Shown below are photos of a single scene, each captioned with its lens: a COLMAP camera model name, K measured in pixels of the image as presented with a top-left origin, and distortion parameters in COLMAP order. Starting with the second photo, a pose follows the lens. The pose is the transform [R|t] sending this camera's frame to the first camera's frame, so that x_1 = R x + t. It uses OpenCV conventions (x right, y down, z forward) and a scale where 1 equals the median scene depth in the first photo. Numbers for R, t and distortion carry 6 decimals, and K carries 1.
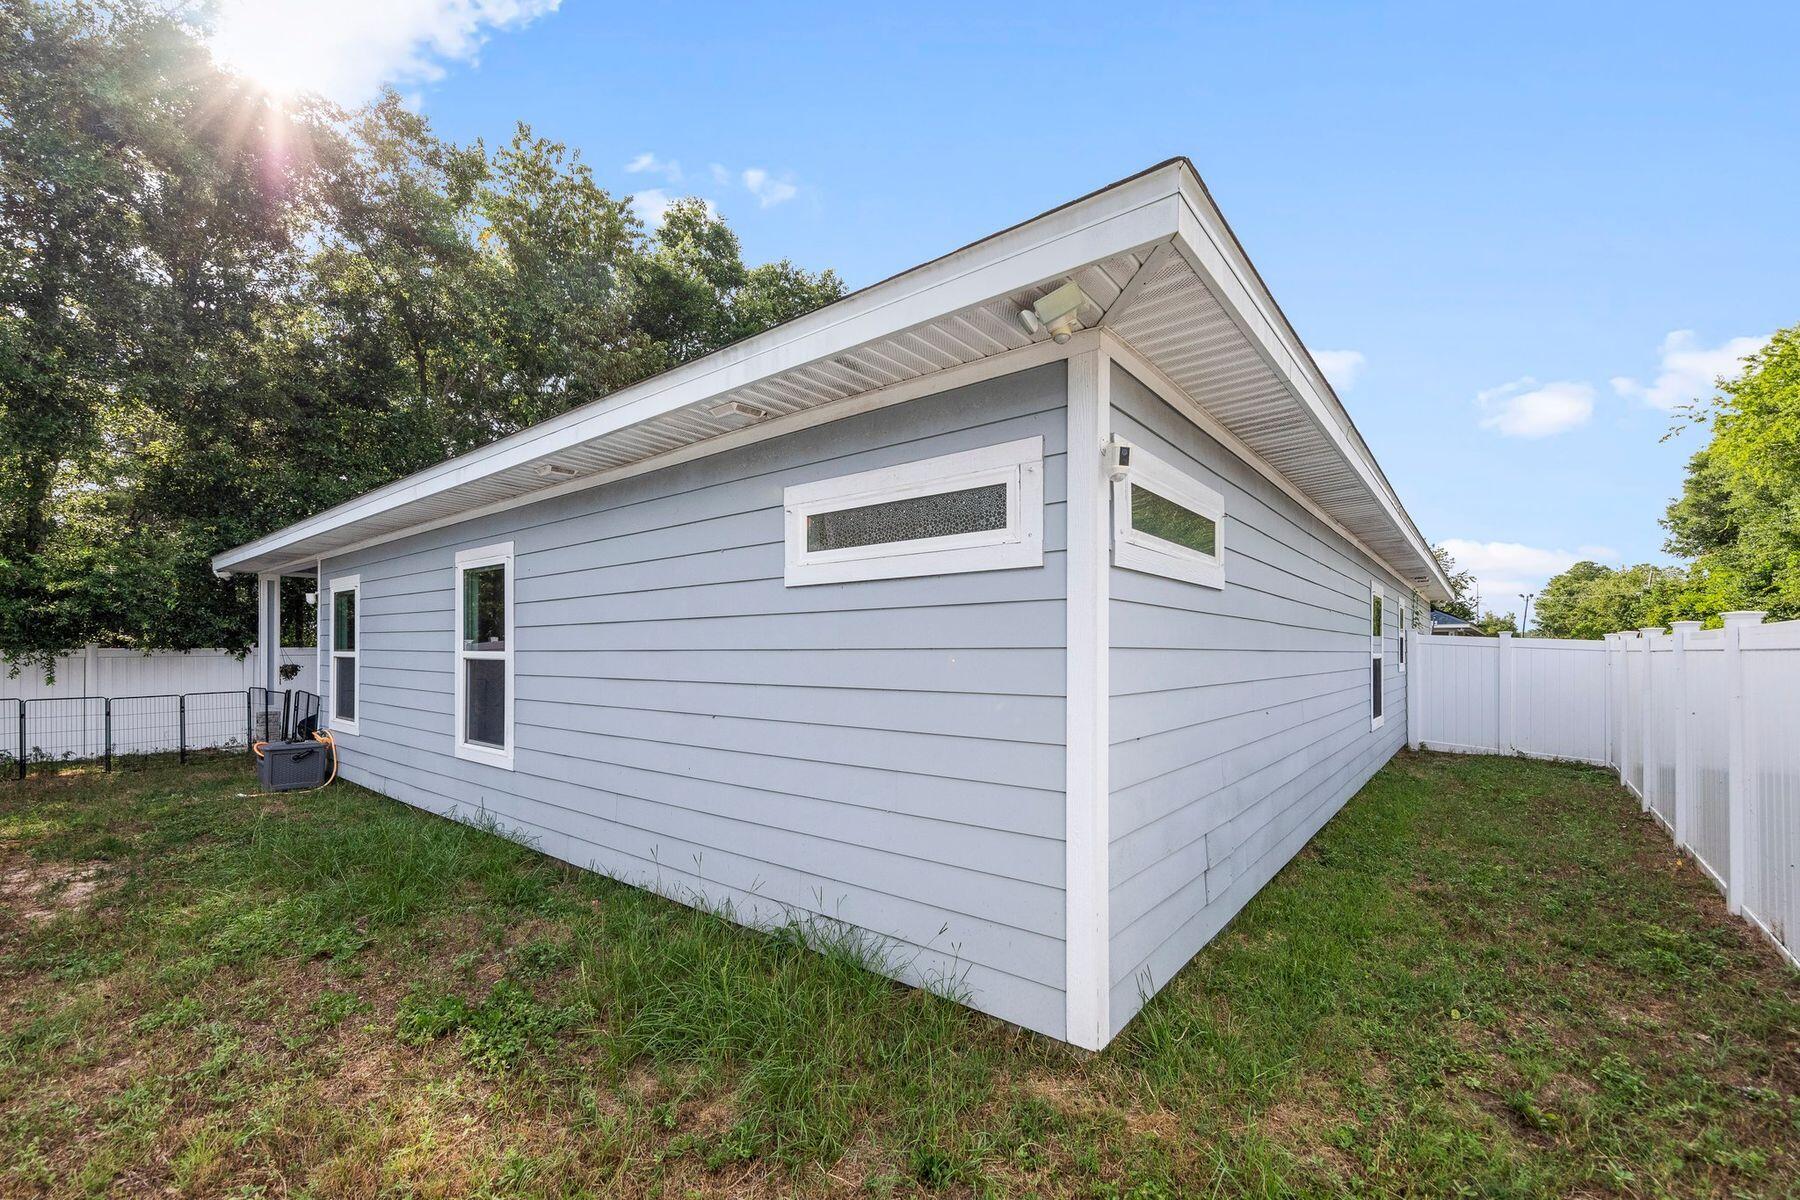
lens RADIAL K [[729.7, 0, 904.1], [0, 729.7, 663.1], [0, 0, 1]] dist [0.015234, 0.000070]
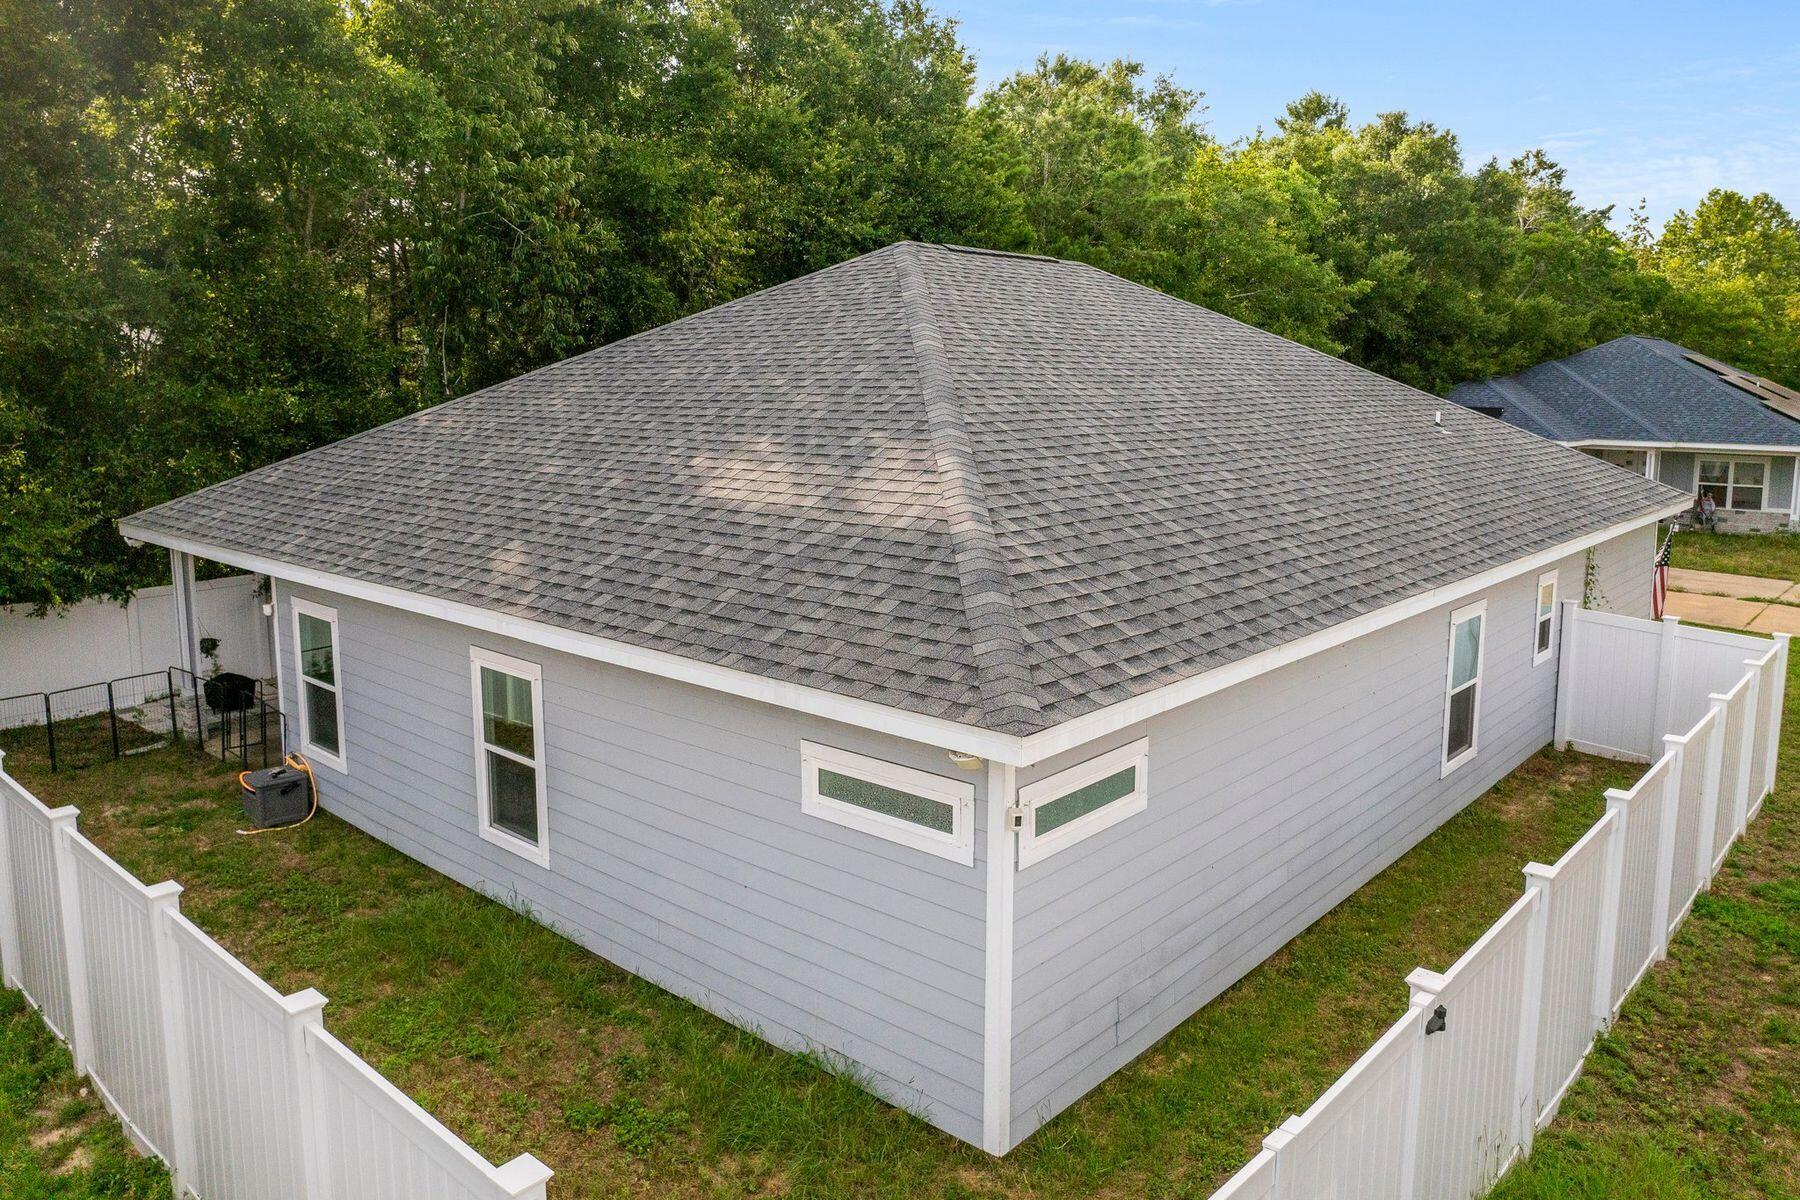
lens RADIAL K [[1253.7, 0, 879.0], [0, 1253.7, 590.0], [0, 0, 1]] dist [-0.034690, -0.001654]
pose [[0.997886, 0.003100, -0.064908, 0.124544], [0.006425, 0.989260, 0.146026, -0.851700], [0.064664, -0.146134, 0.987149, -1.190778]]
